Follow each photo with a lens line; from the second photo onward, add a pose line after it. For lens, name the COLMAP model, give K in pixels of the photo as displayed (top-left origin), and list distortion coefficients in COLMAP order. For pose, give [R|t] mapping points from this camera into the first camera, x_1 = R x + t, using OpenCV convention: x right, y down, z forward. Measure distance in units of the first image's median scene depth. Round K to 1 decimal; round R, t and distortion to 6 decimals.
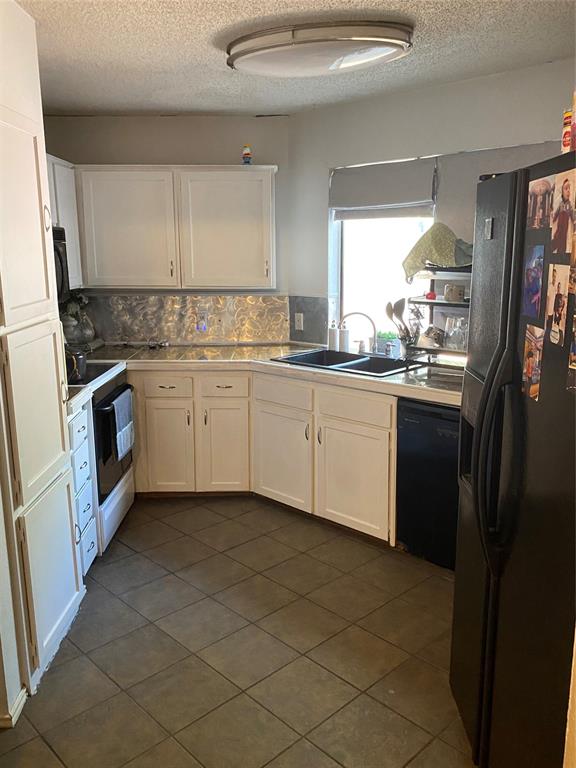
lens RADIAL K [[637.8, 0, 289.2], [0, 637.8, 382.6], [0, 0, 1]] dist [-0.001647, -0.000715]
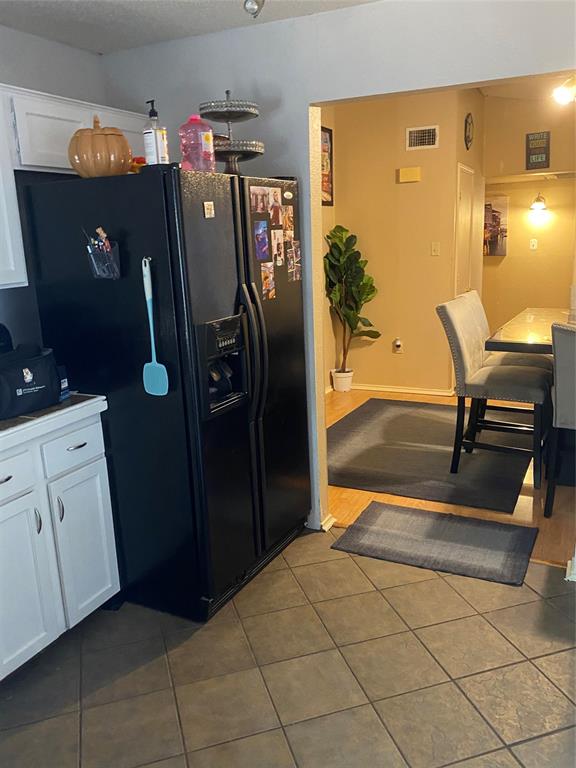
lens RADIAL K [[637.8, 0, 289.8], [0, 637.8, 385.7], [0, 0, 1]] dist [-0.001647, -0.000715]
pose [[-0.892967, -0.074025, 0.443994, -0.609396], [0.130282, 0.901660, 0.412354, -0.574390], [-0.430857, 0.426063, -0.795508, 2.822583]]
